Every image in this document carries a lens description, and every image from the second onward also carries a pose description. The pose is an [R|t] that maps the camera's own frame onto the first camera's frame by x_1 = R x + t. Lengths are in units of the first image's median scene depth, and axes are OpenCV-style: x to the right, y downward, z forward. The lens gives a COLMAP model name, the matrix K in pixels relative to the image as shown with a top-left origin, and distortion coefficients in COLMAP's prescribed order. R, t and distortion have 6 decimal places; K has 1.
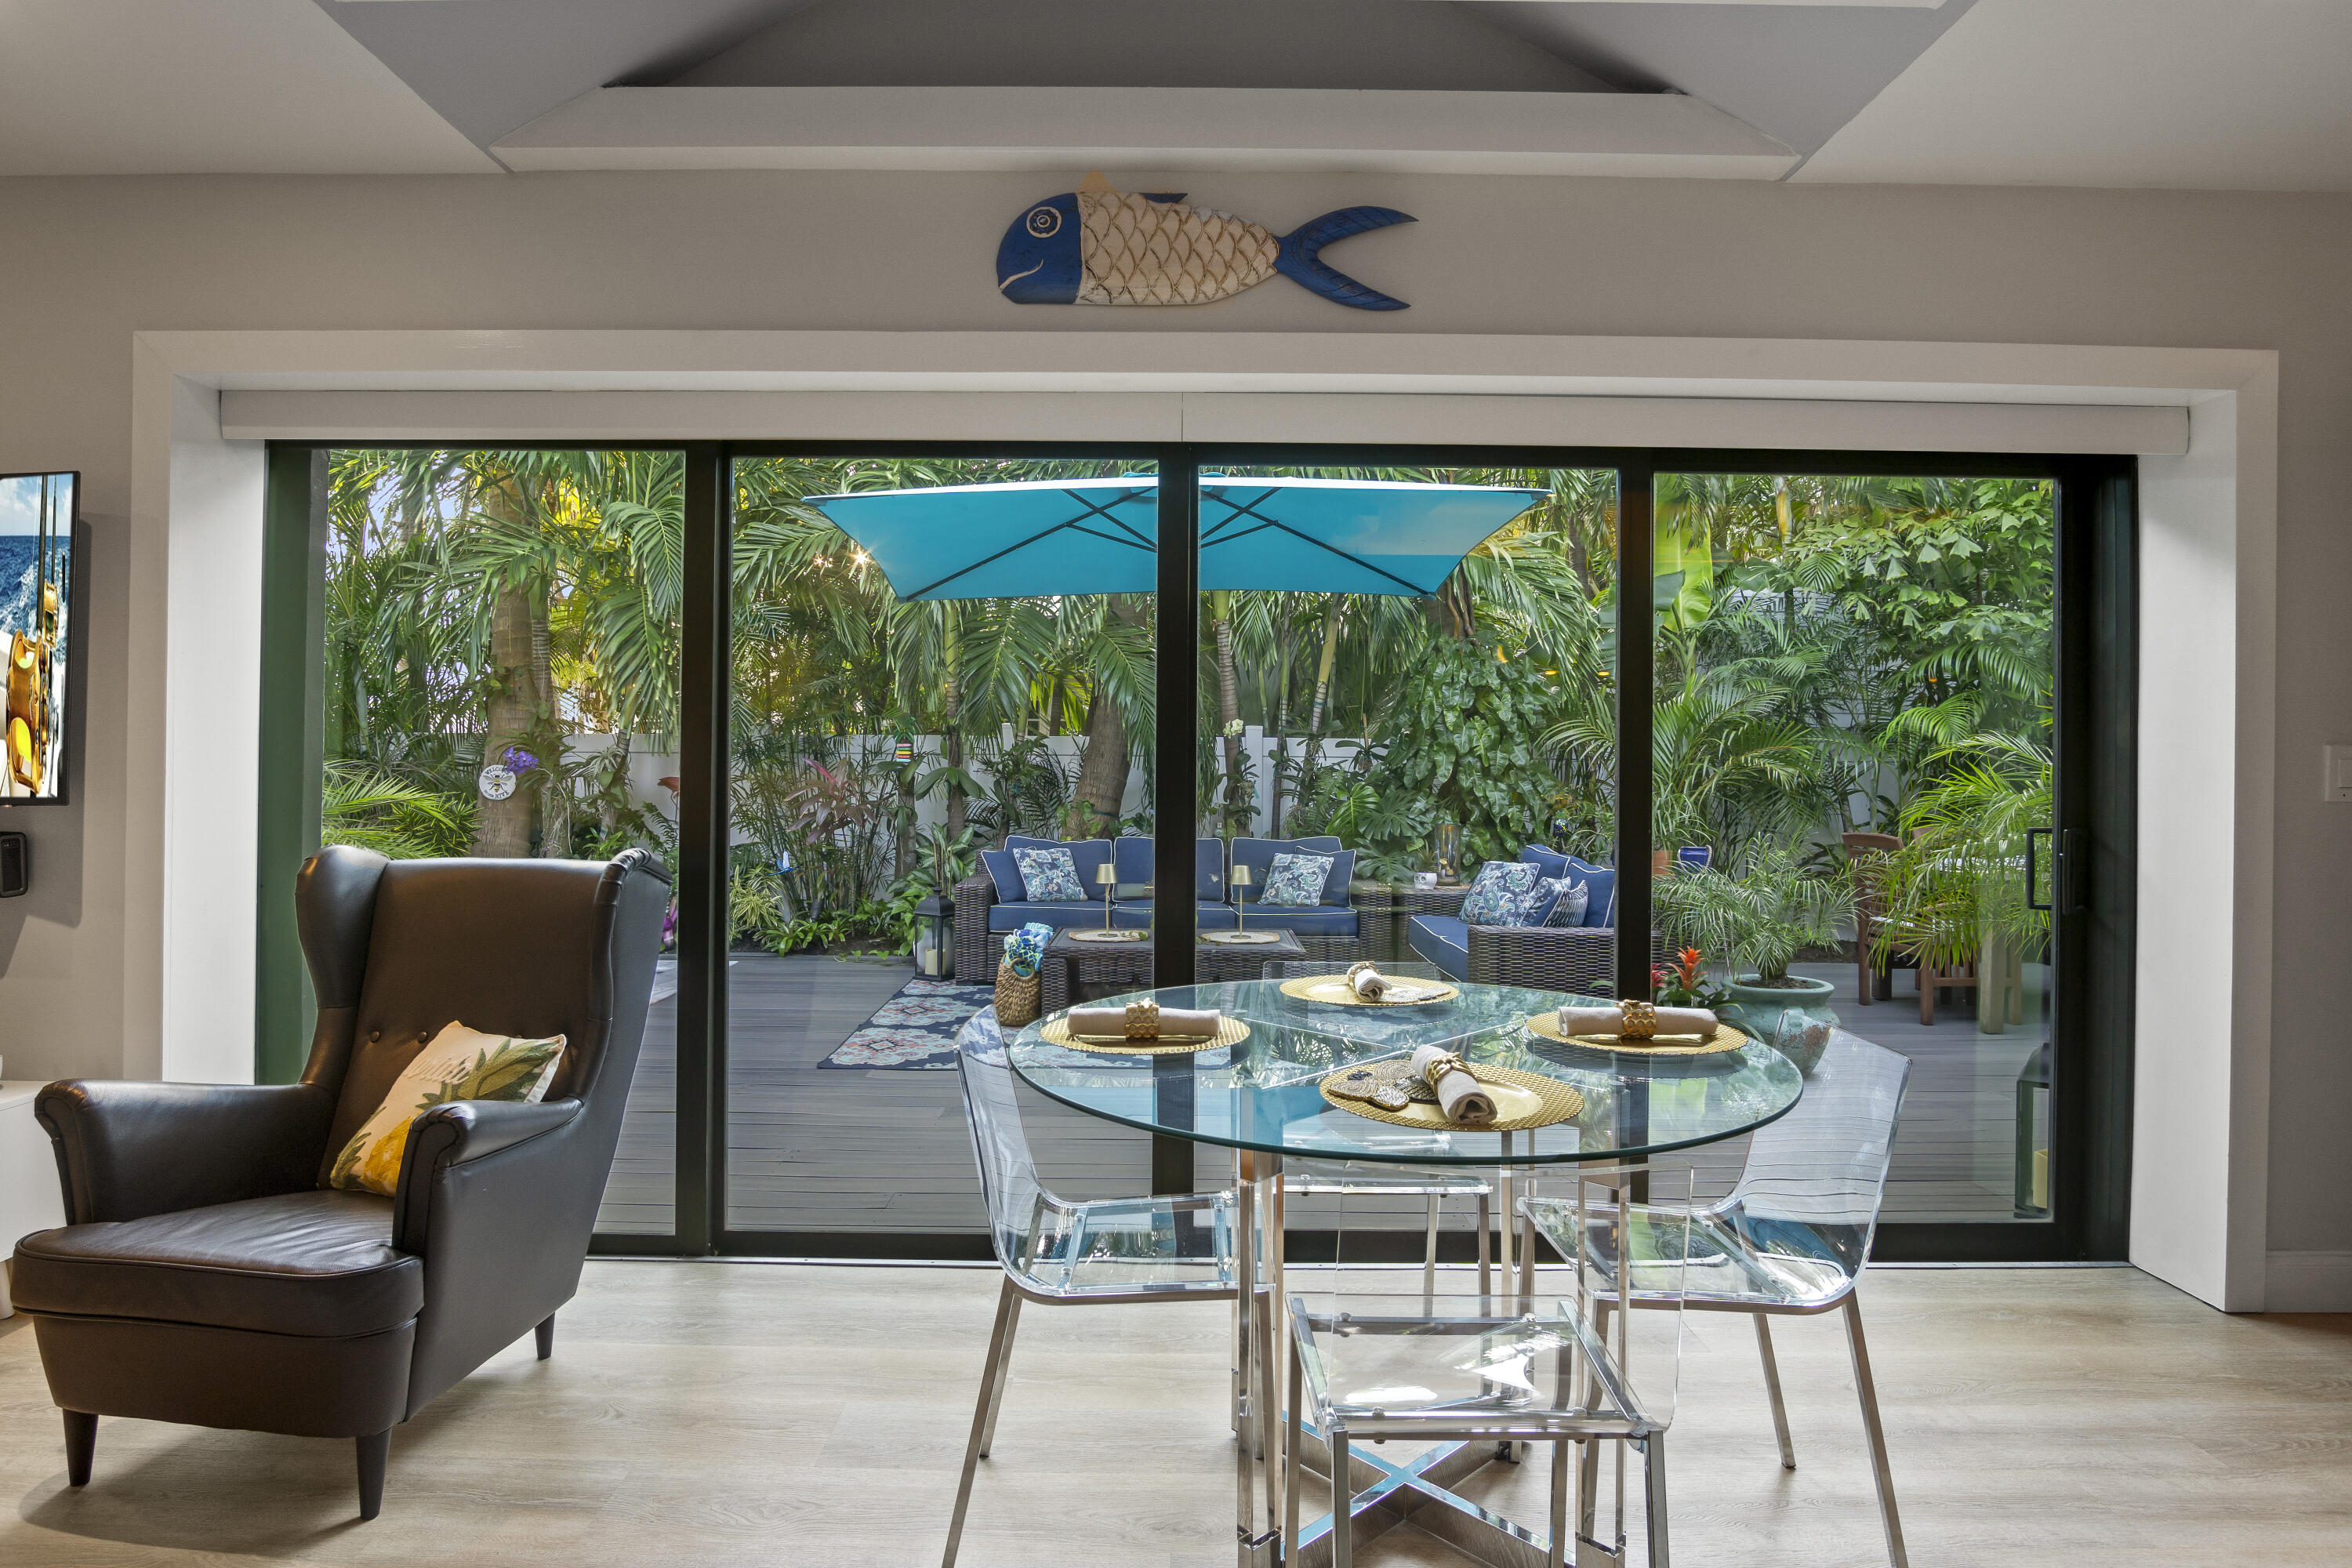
lens RADIAL K [[1260.6, 0, 1145.3], [0, 1260.6, 756.2], [0, 0, 1]] dist [-0.020813, 0.000266]
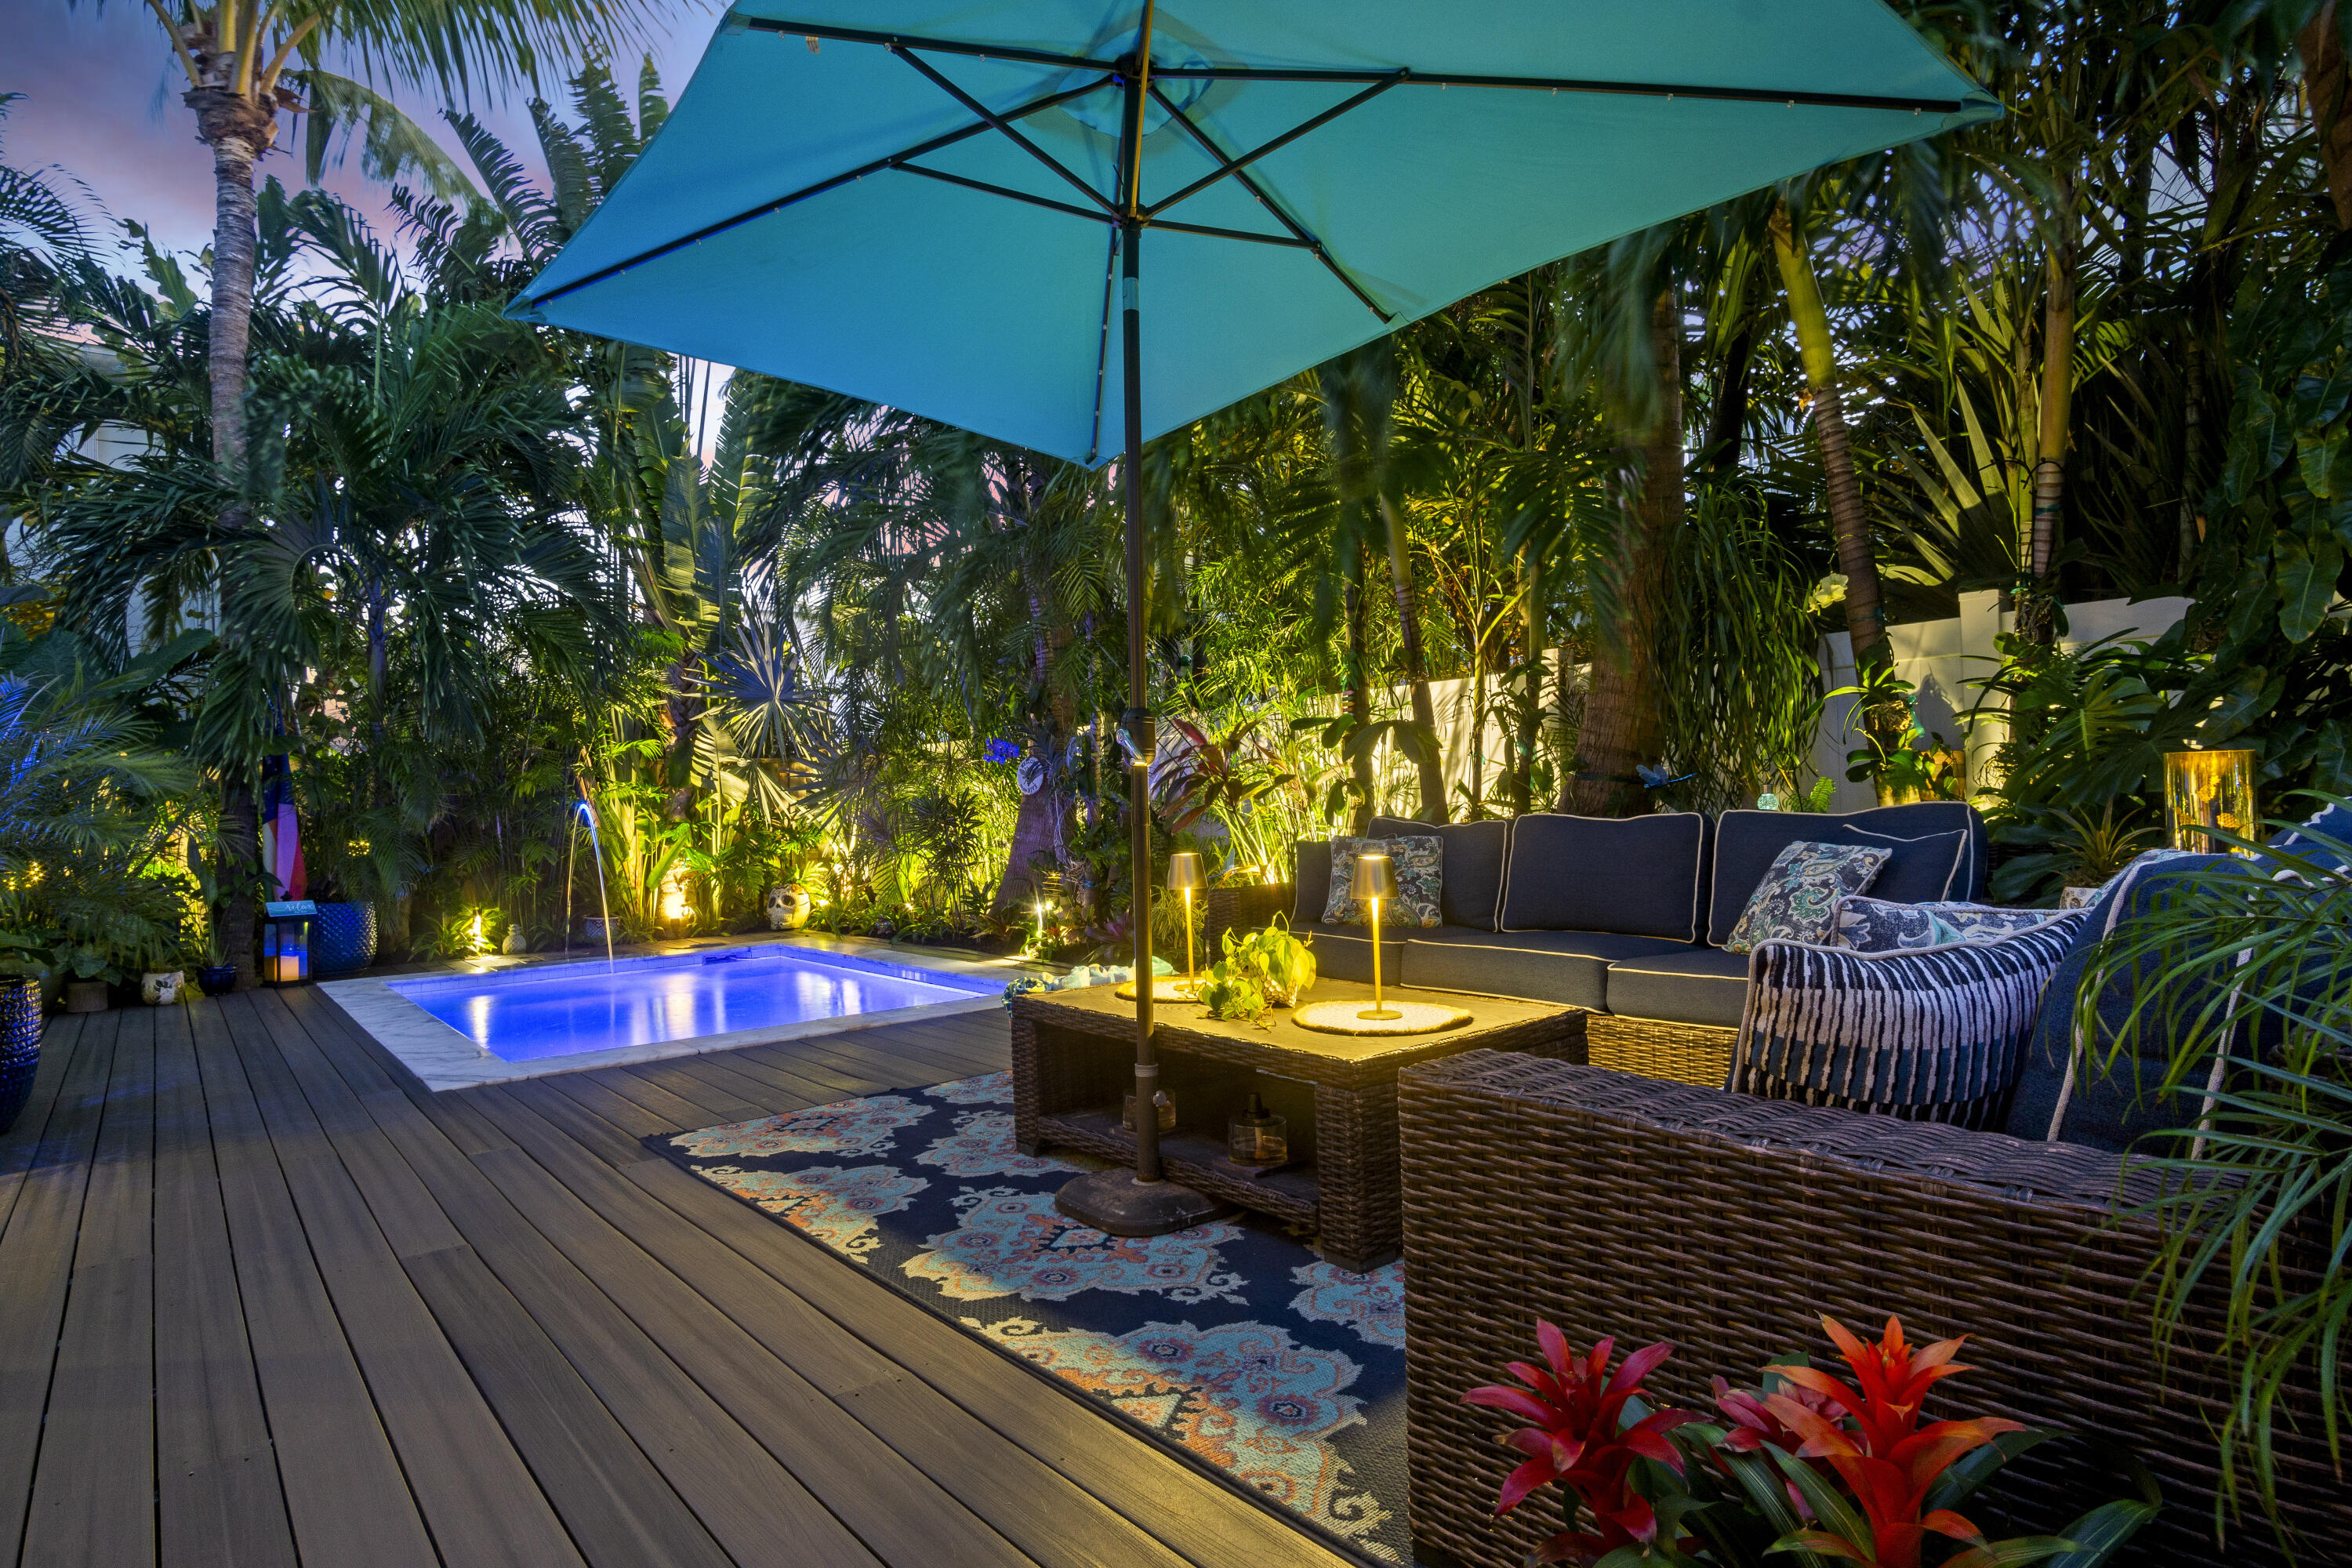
lens RADIAL K [[1251.1, 0, 1176.0], [0, 1251.1, 784.0], [0, 0, 1]] dist [0.003712, 0.000802]
pose [[0.636432, -0.043856, -0.770085, 0.317683], [0.048326, 0.998688, -0.016936, 0.054272], [0.769817, -0.026436, 0.637717, 0.549732]]
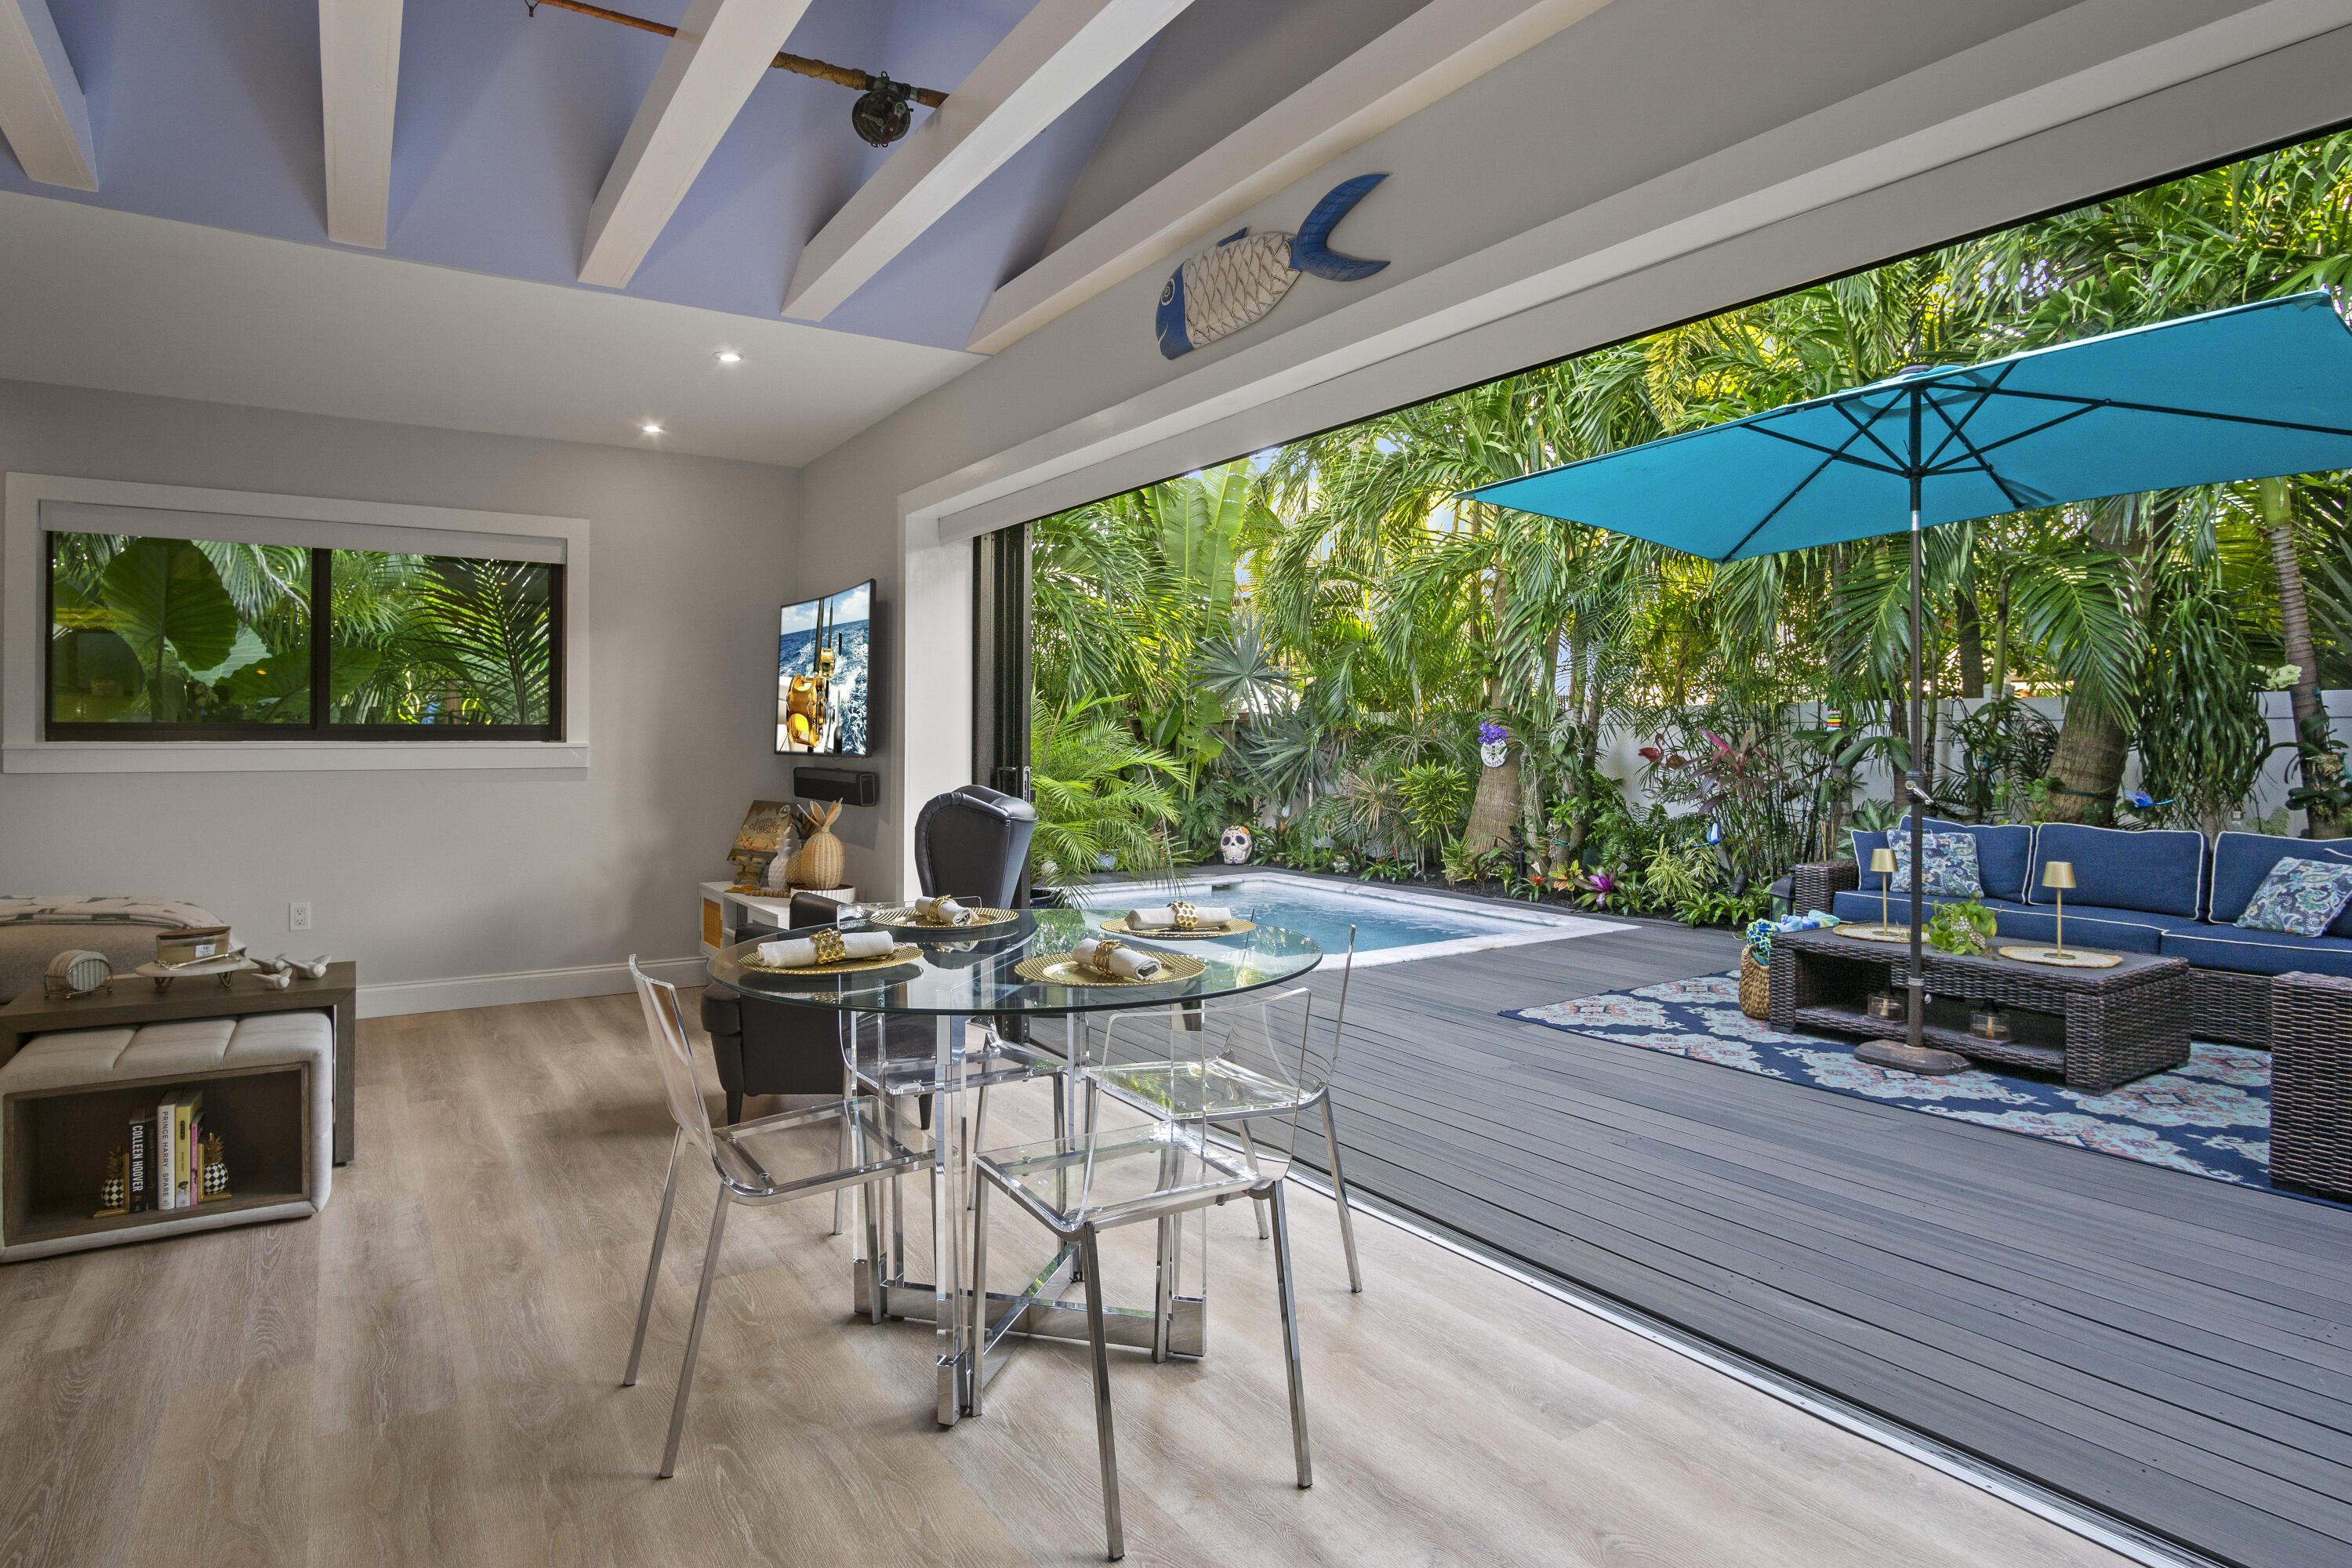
lens RADIAL K [[1270.5, 0, 1173.0], [0, 1270.5, 726.7], [0, 0, 1]] dist [-0.025353, 0.002485]
pose [[0.554001, -0.013118, -0.832412, 0.343534], [0.010933, 0.999904, -0.008482, 0.004513], [0.832444, -0.004401, 0.554092, 0.112585]]
